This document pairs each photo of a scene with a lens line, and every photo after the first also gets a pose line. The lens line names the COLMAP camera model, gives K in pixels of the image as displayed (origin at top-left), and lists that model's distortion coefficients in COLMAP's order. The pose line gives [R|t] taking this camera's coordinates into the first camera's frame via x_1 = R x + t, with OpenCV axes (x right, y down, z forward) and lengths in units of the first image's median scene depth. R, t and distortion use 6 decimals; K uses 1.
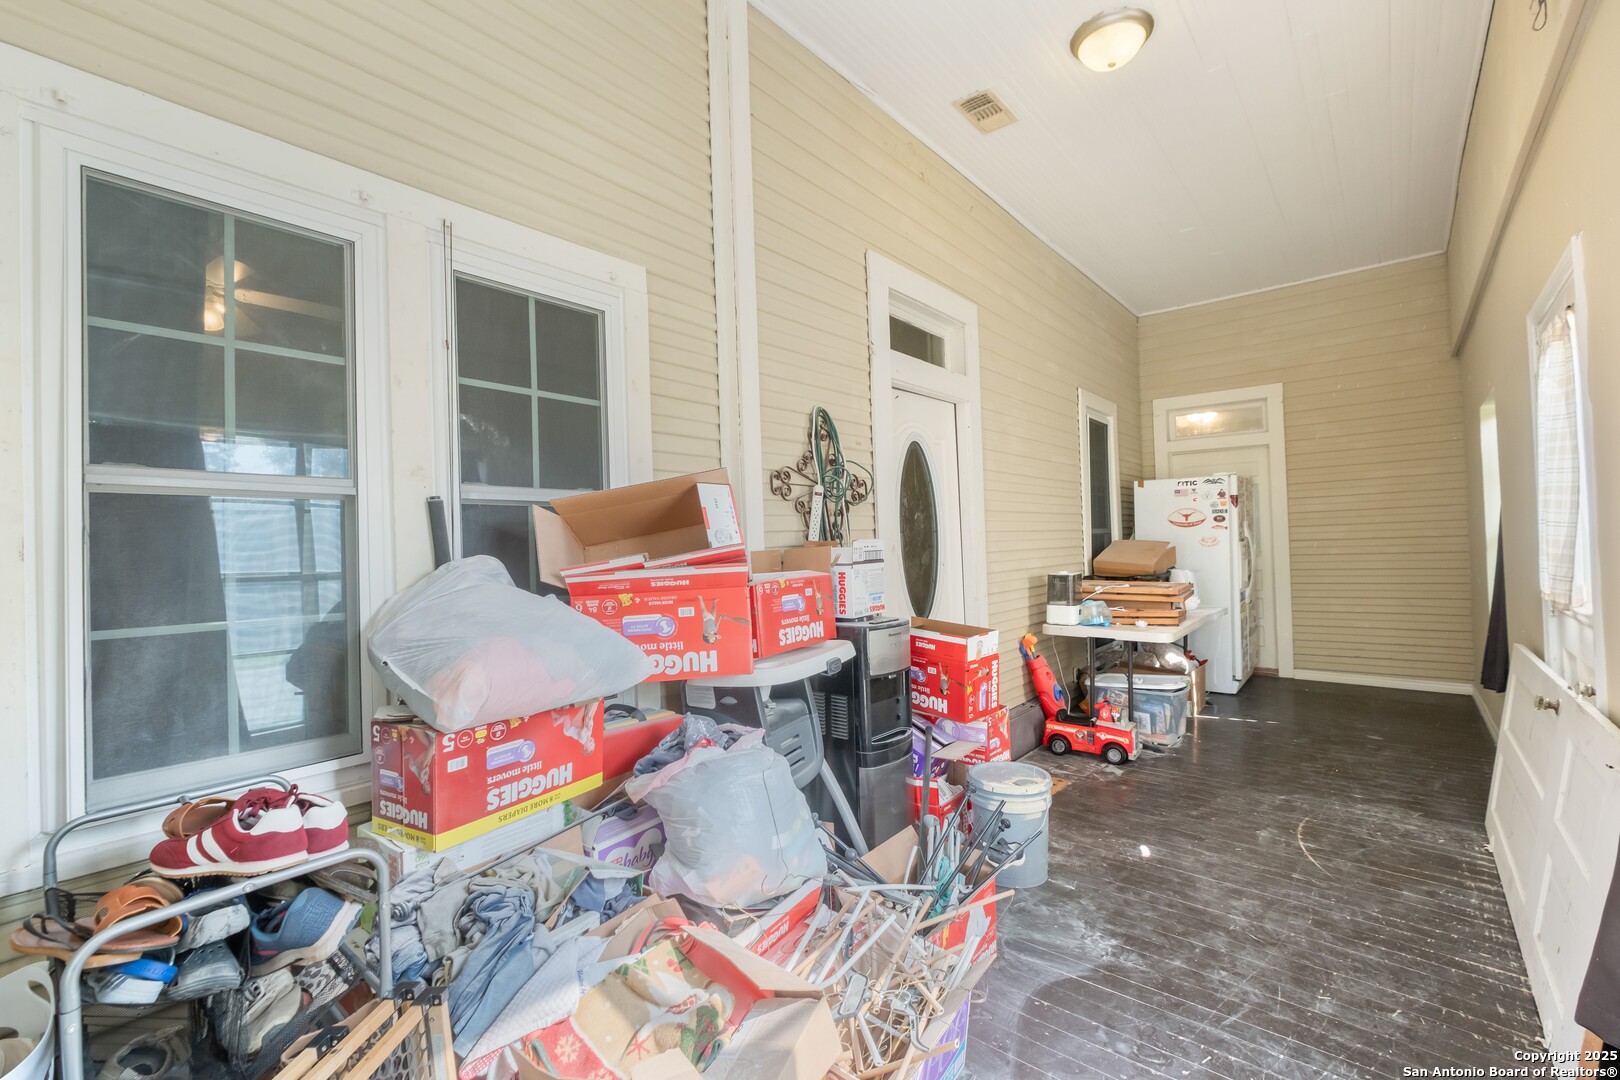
lens RADIAL K [[699.7, 0, 811.7], [0, 699.7, 536.9], [0, 0, 1]] dist [-0.000811, -0.000245]
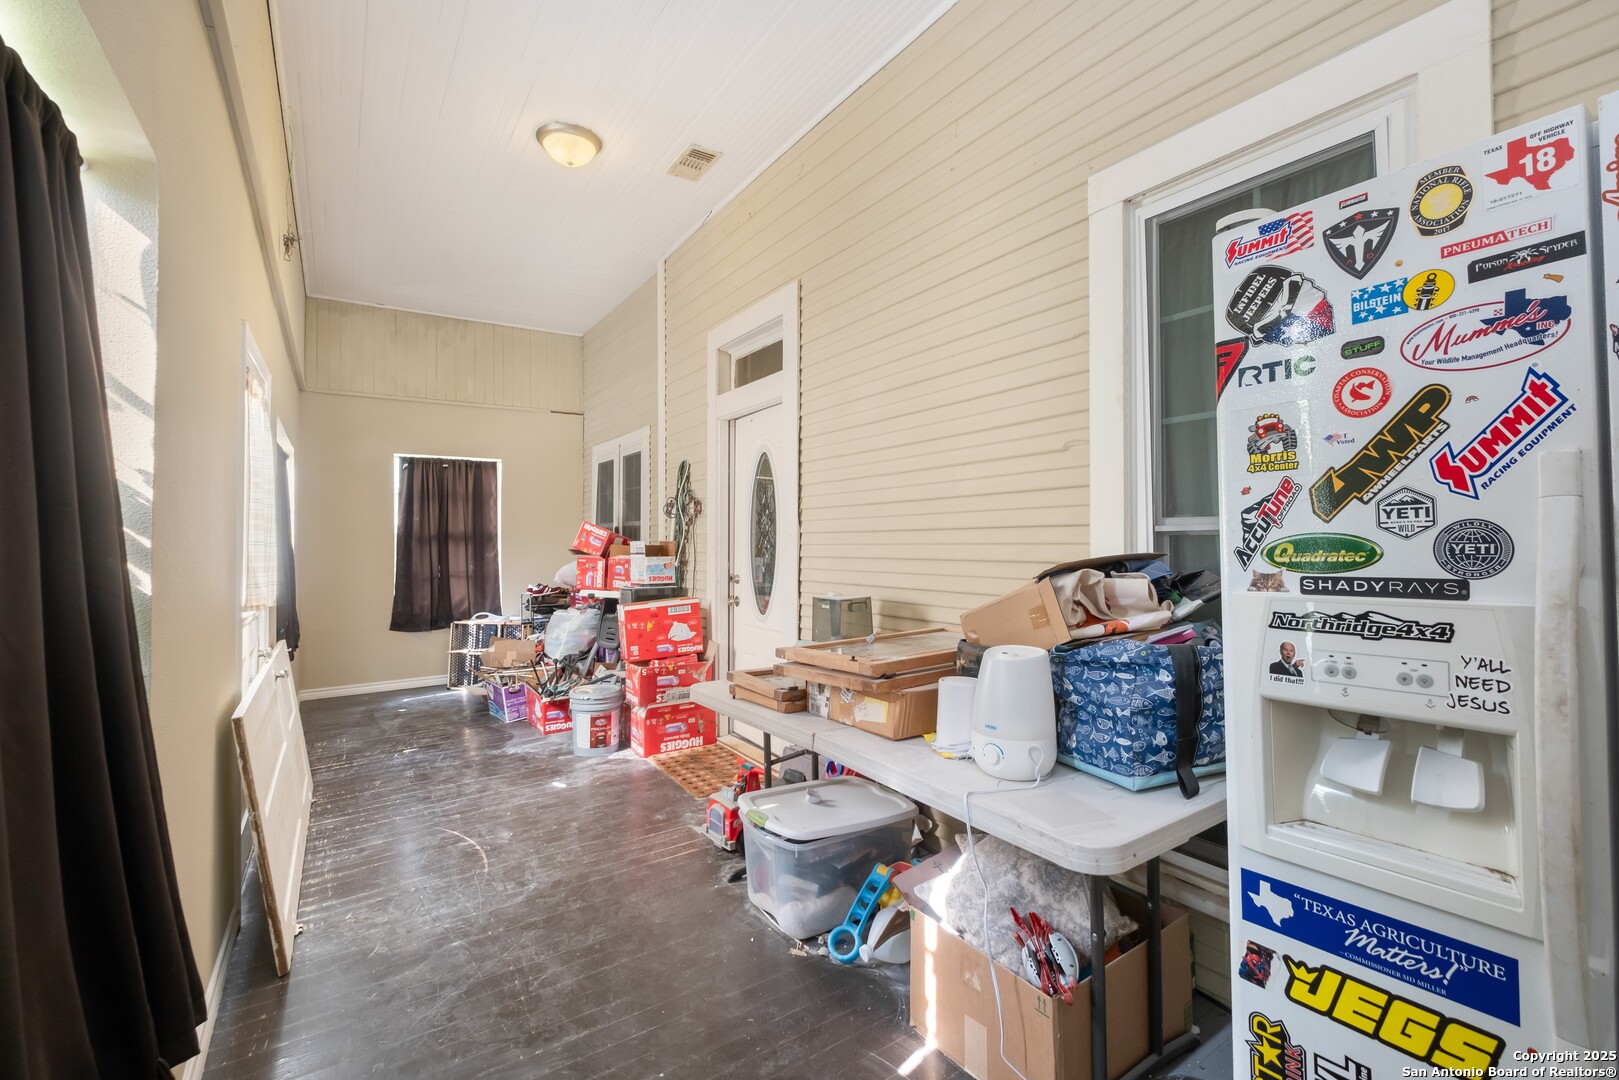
lens RADIAL K [[699.2, 0, 811.2], [0, 699.2, 536.9], [0, 0, 1]] dist [-0.000811, -0.000245]
pose [[-0.277836, 0.021337, -0.960392, 1.505699], [0.023102, 0.999613, 0.015525, -0.020645], [0.960351, -0.017873, -0.278221, 1.731974]]
